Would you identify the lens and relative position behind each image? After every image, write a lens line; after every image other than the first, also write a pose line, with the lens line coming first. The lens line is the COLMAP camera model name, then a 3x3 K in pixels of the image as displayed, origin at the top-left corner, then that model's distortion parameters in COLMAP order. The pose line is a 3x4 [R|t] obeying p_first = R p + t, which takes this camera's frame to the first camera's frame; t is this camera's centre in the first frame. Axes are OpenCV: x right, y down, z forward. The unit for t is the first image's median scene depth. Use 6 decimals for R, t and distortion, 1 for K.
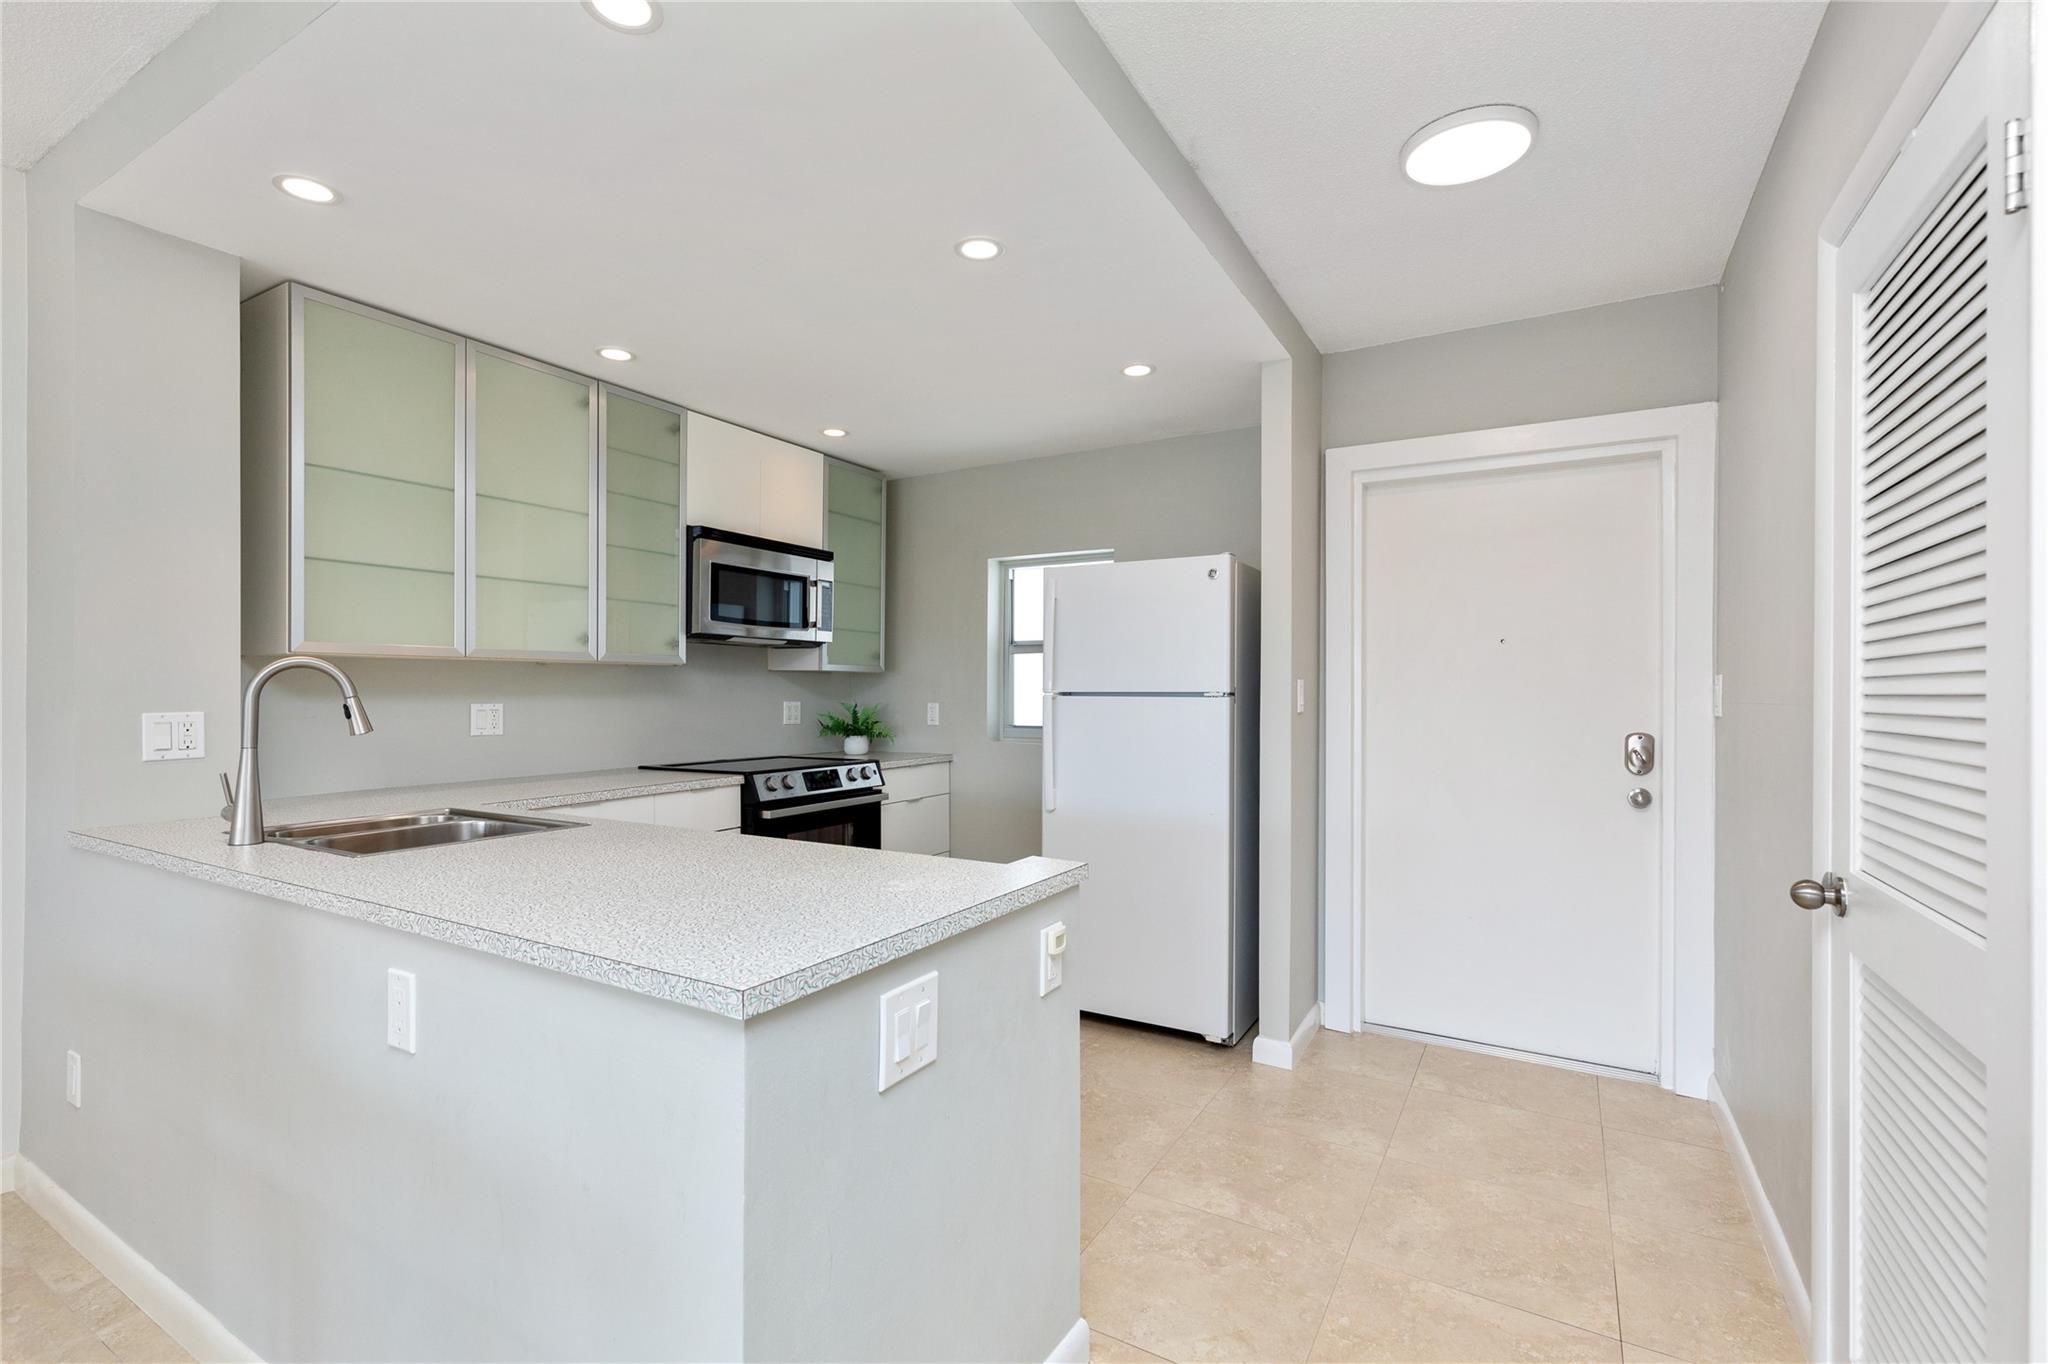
lens RADIAL K [[918.4, 0, 1004.1], [0, 918.4, 692.1], [0, 0, 1]] dist [0.011764, -0.001852]
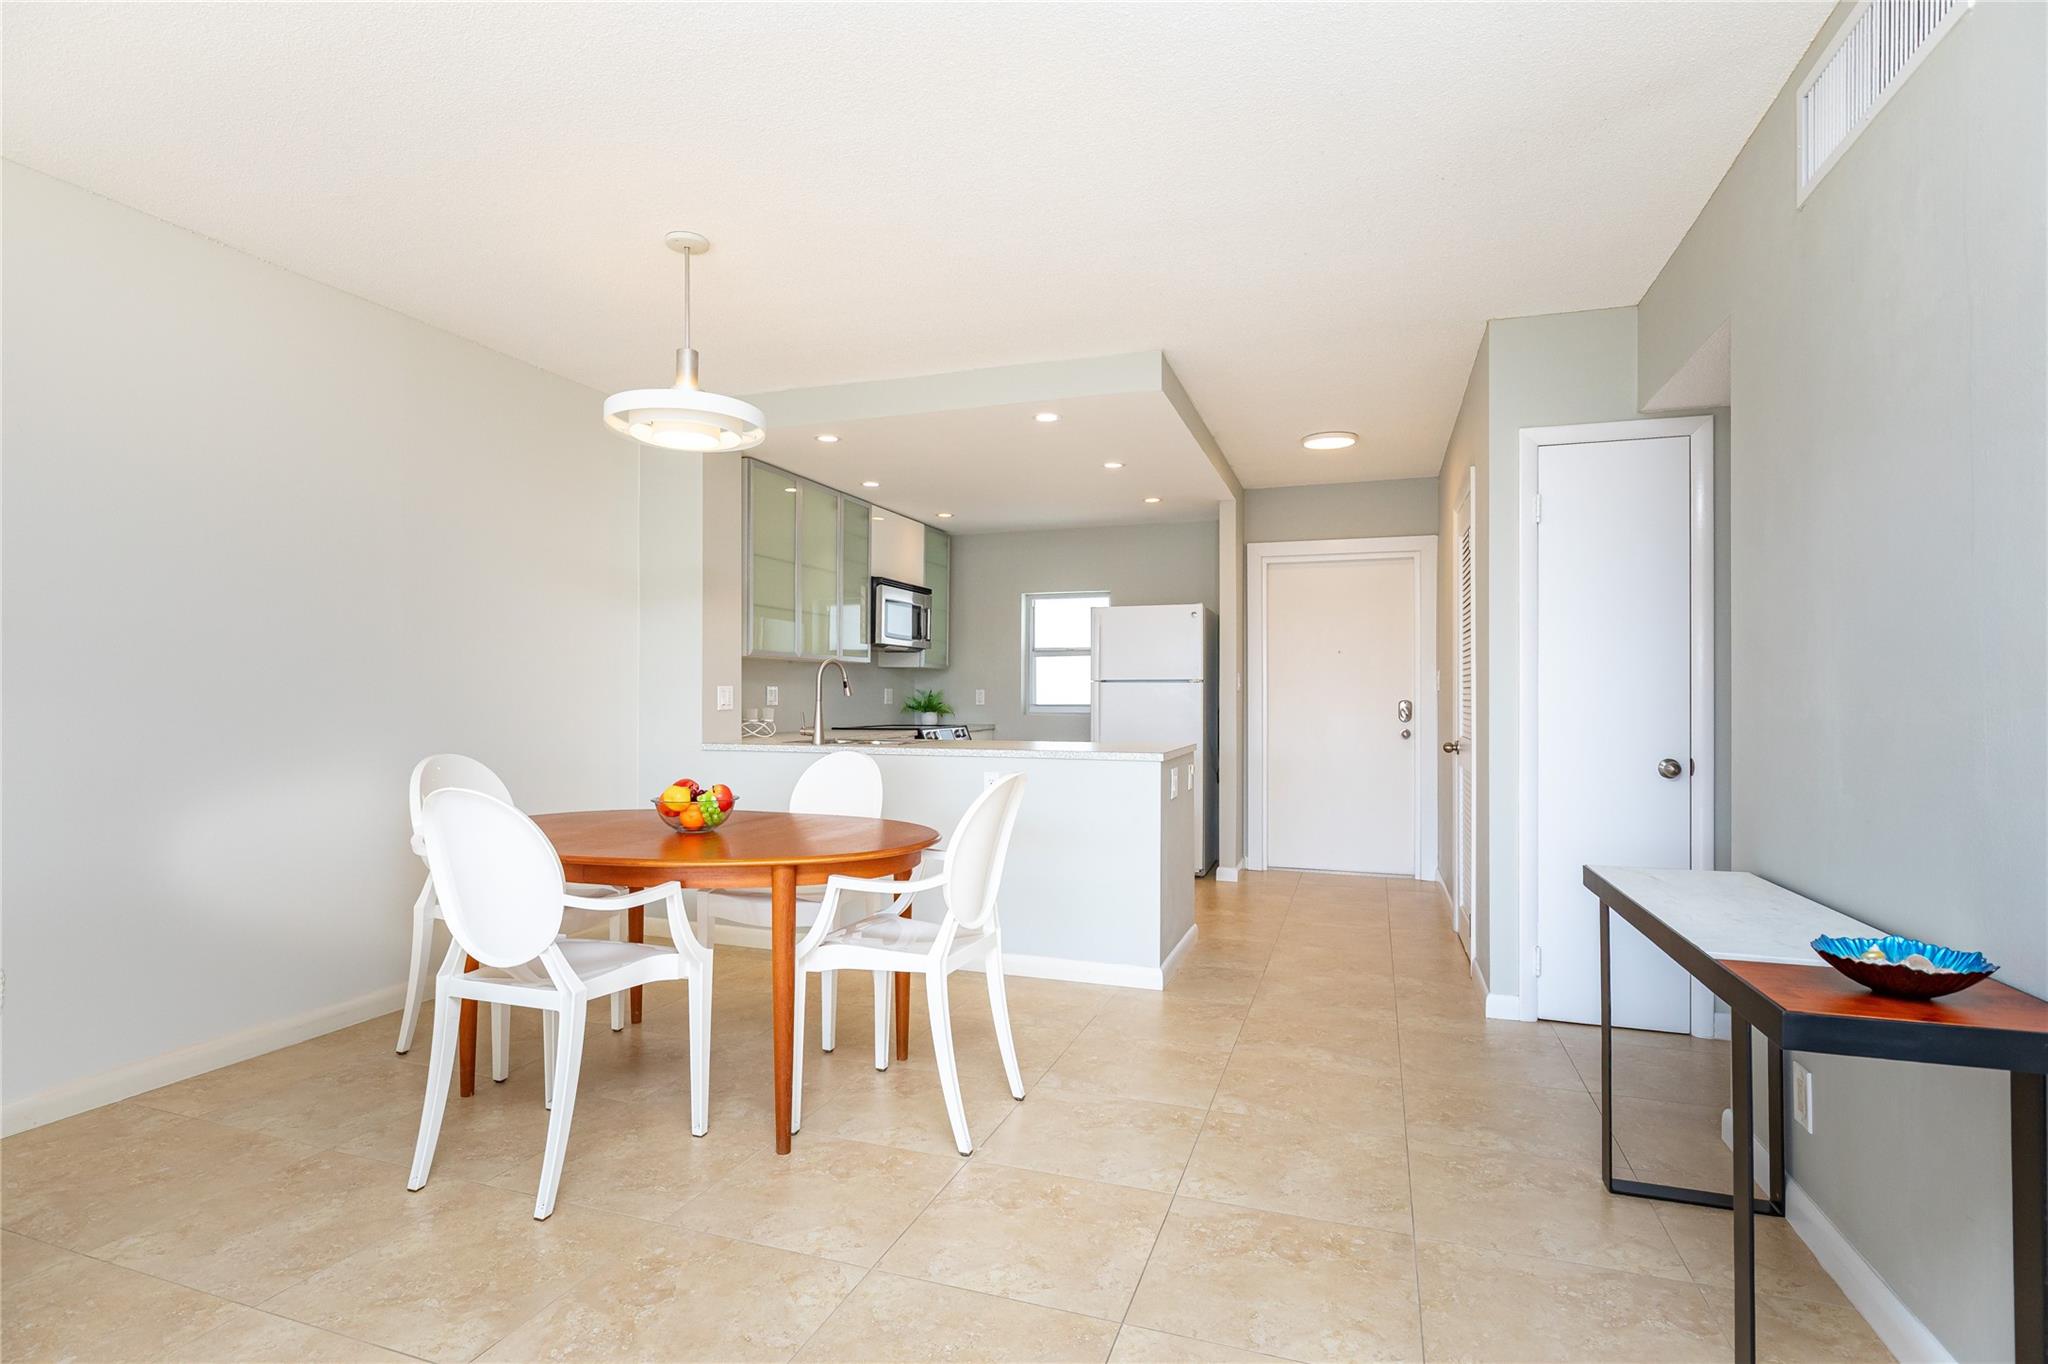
lens RADIAL K [[1030.6, 0, 981.7], [0, 1030.6, 684.8], [0, 0, 1]] dist [0.008170, -0.003362]
pose [[0.983383, -0.000600, 0.181544, -0.489111], [0.001950, 0.999972, -0.007258, 0.021593], [-0.181534, 0.007491, 0.983356, -0.817023]]
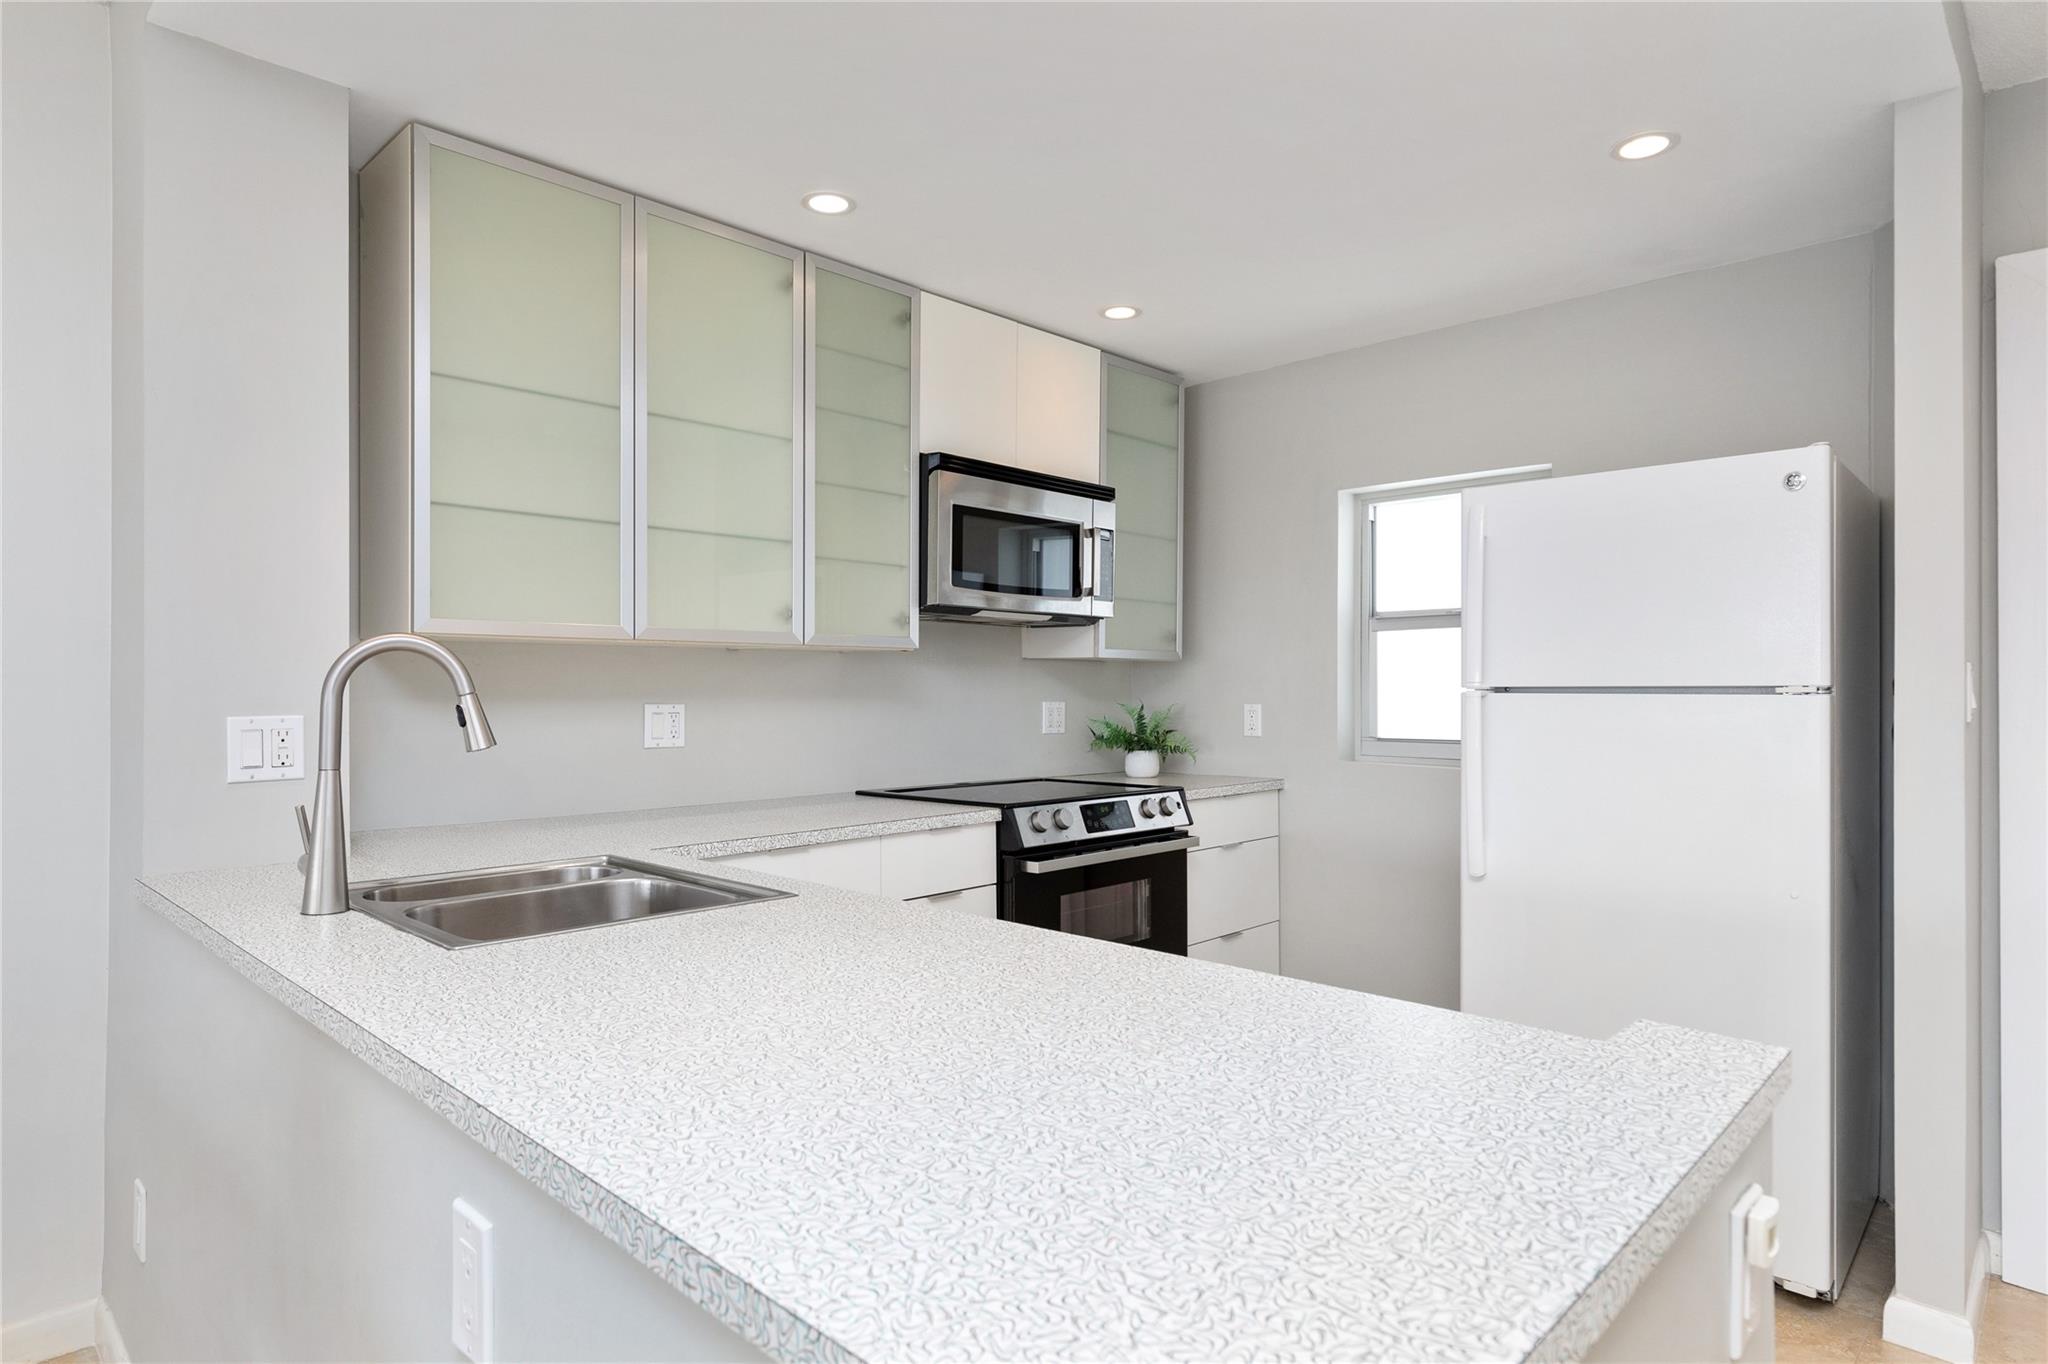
lens RADIAL K [[1142.6, 0, 1011.6], [0, 1142.6, 684.3], [0, 0, 1]] dist [0.023370, -0.006232]
pose [[0.973316, -0.002945, -0.229449, -0.074443], [0.001706, 0.999983, -0.005600, 0.001923], [0.229461, 0.005059, 0.973305, 0.159097]]
